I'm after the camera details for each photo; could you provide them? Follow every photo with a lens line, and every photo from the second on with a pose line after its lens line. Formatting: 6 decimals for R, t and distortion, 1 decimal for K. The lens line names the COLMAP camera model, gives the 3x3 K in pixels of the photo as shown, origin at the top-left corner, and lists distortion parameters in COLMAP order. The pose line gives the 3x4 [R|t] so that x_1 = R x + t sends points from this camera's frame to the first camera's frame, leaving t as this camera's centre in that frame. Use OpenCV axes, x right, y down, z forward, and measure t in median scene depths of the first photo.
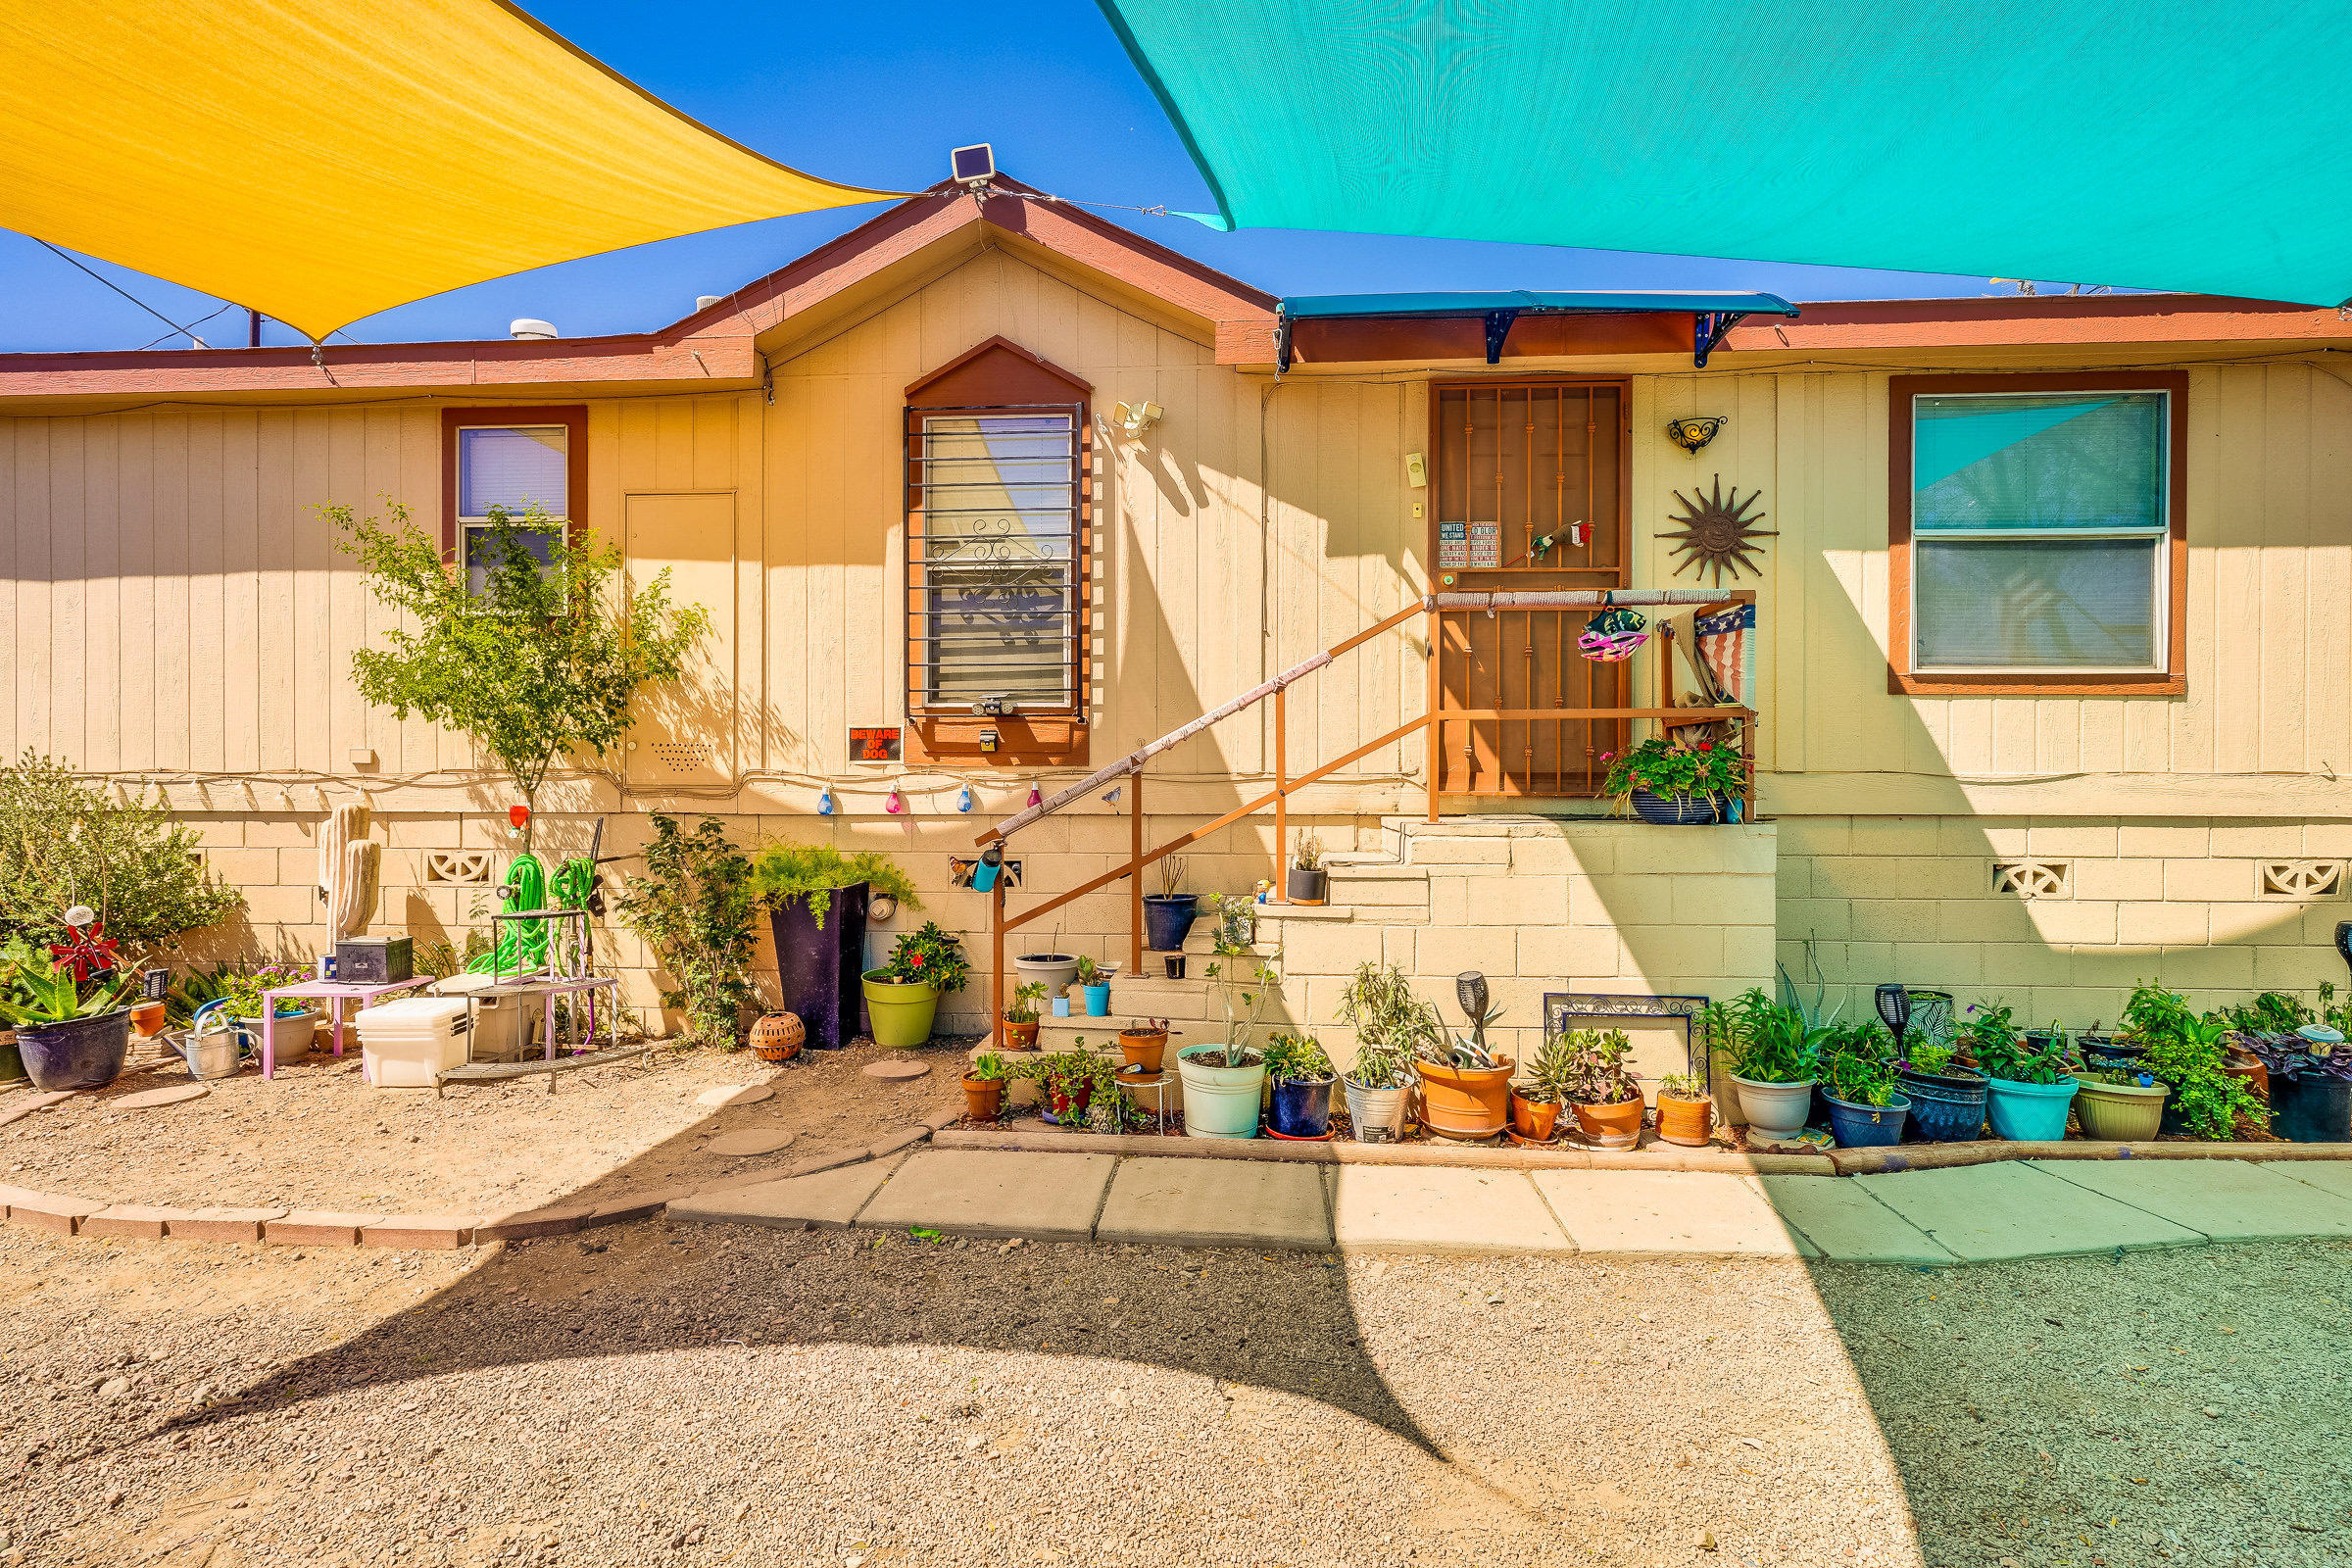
lens RADIAL K [[1120.7, 0, 1179.2], [0, 1120.7, 797.9], [0, 0, 1]] dist [-0.006035, -0.000090]
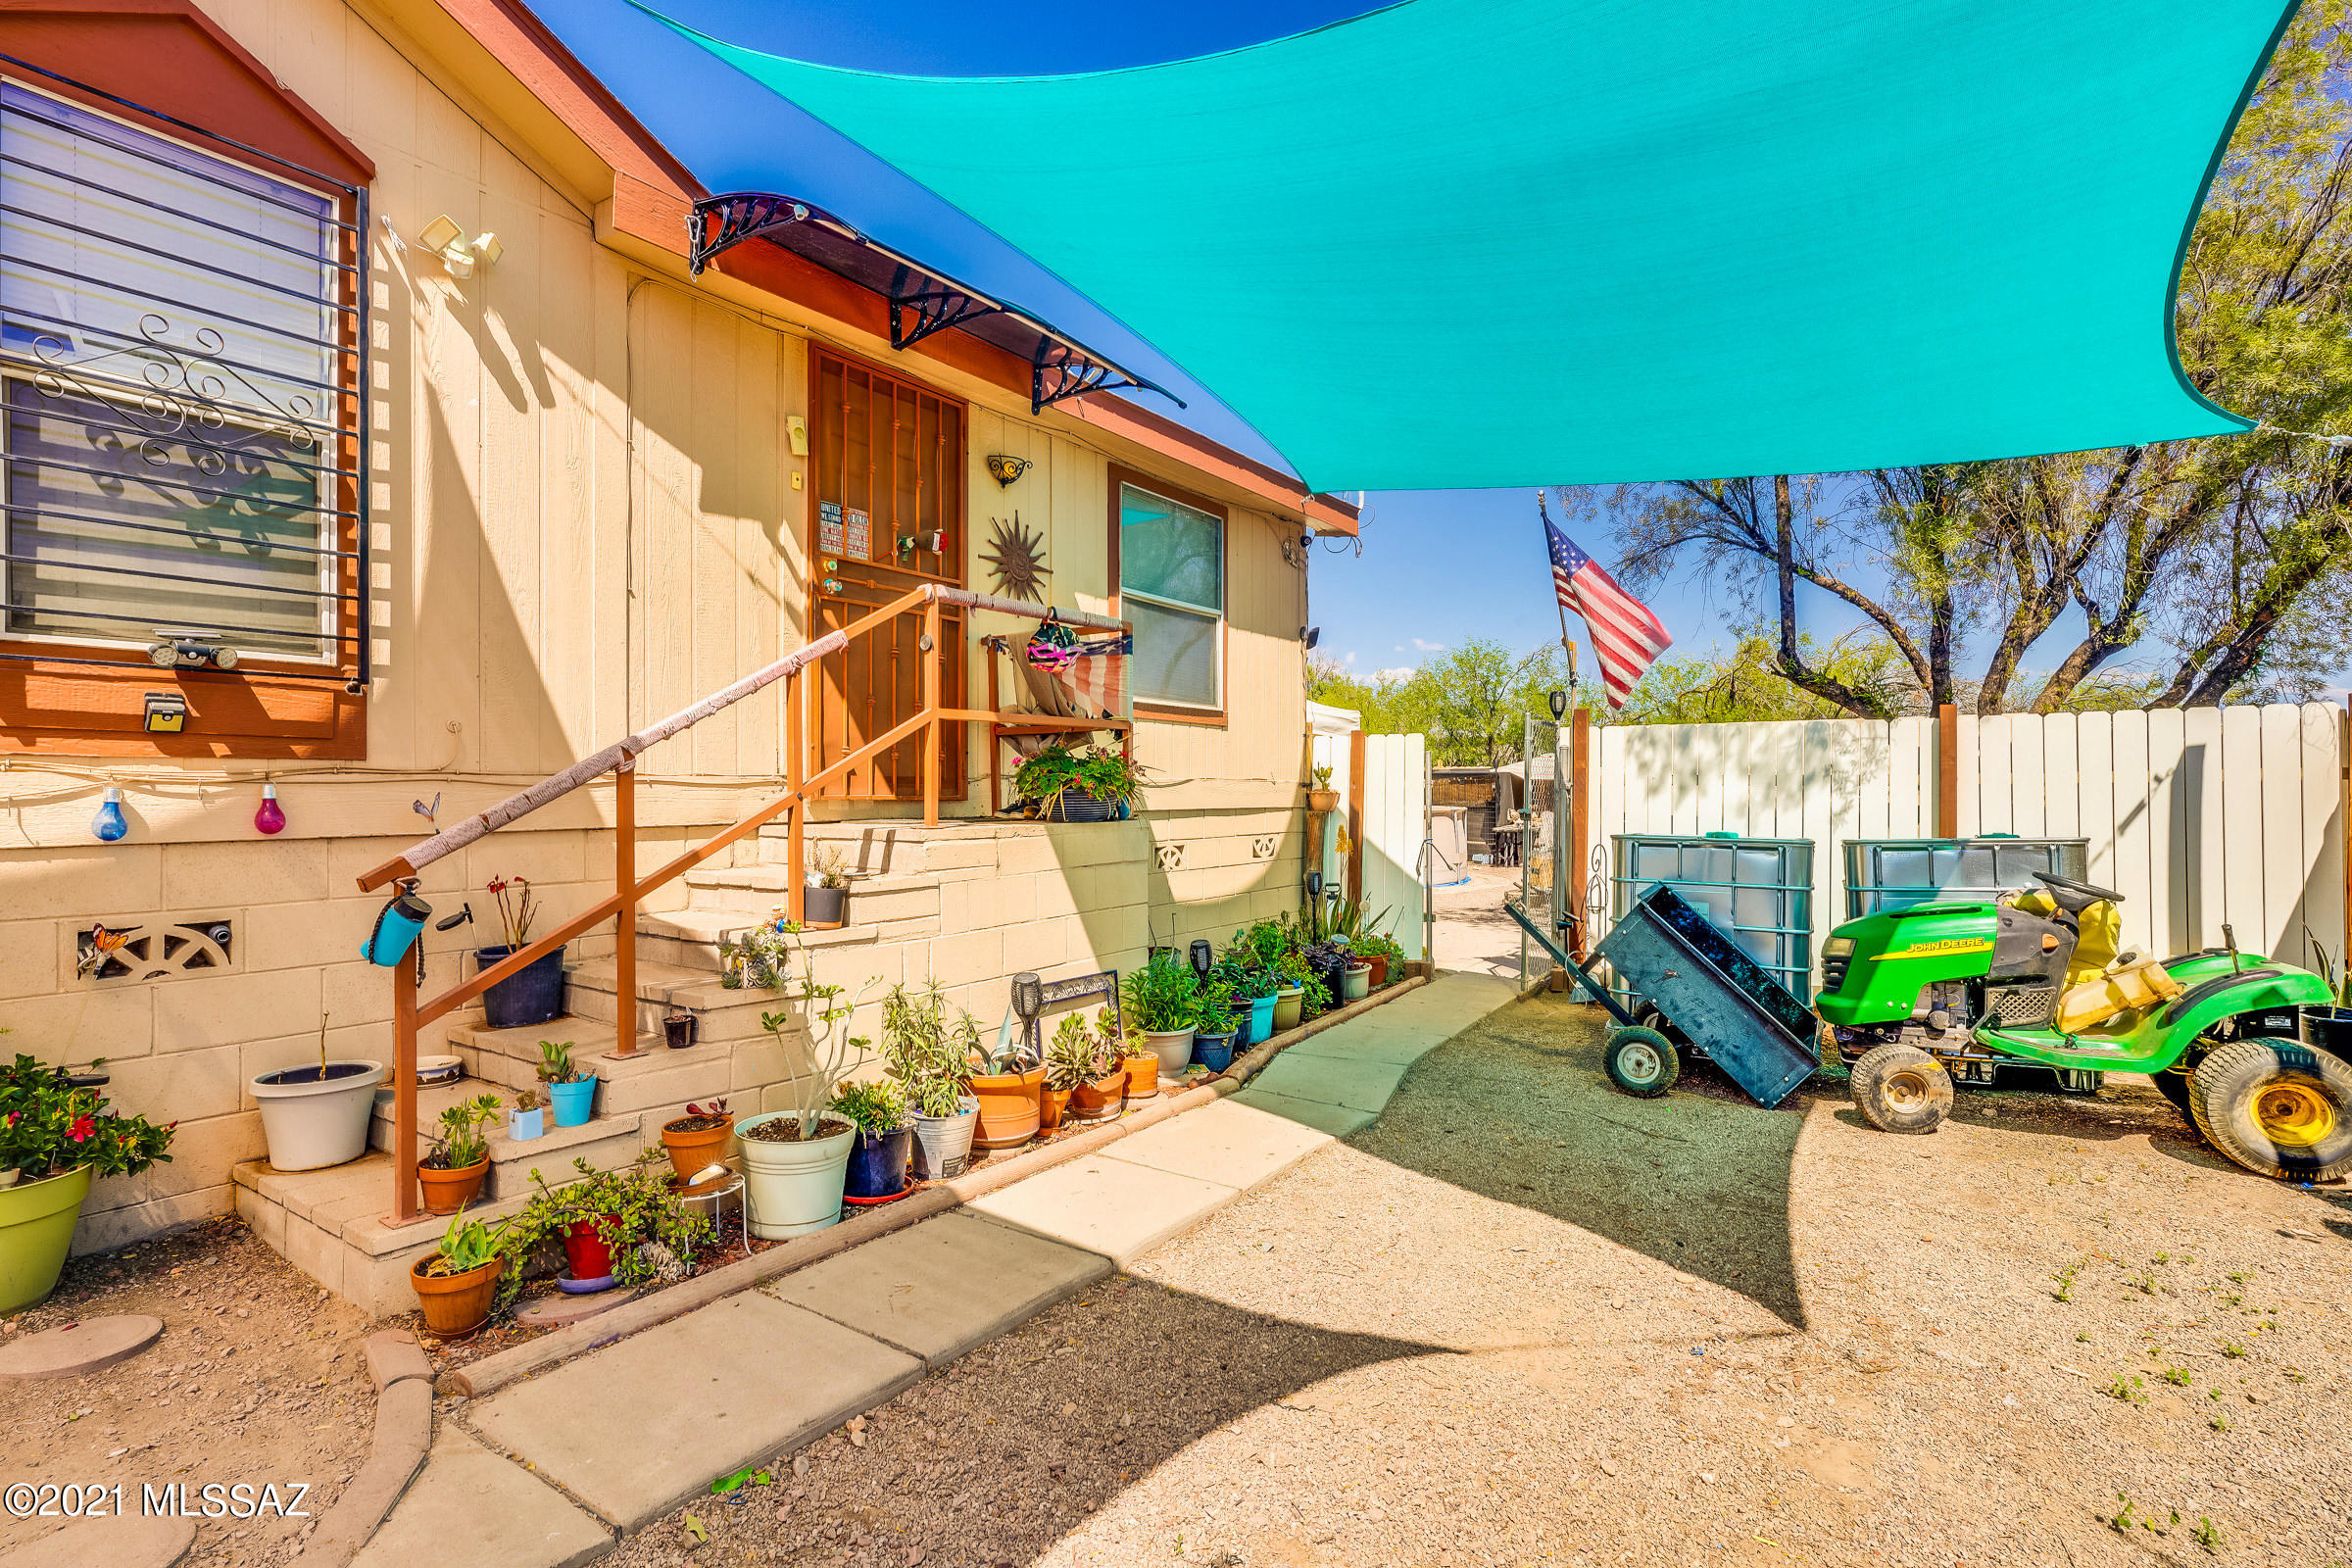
lens RADIAL K [[1132.4, 0, 1184.8], [0, 1132.4, 800.4], [0, 0, 1]] dist [-0.002774, 0.000546]
pose [[0.508766, -0.011395, 0.860829, -0.404658], [0.015554, 0.999871, 0.004043, -0.000881], [-0.860764, 0.011332, 0.508877, 0.274792]]
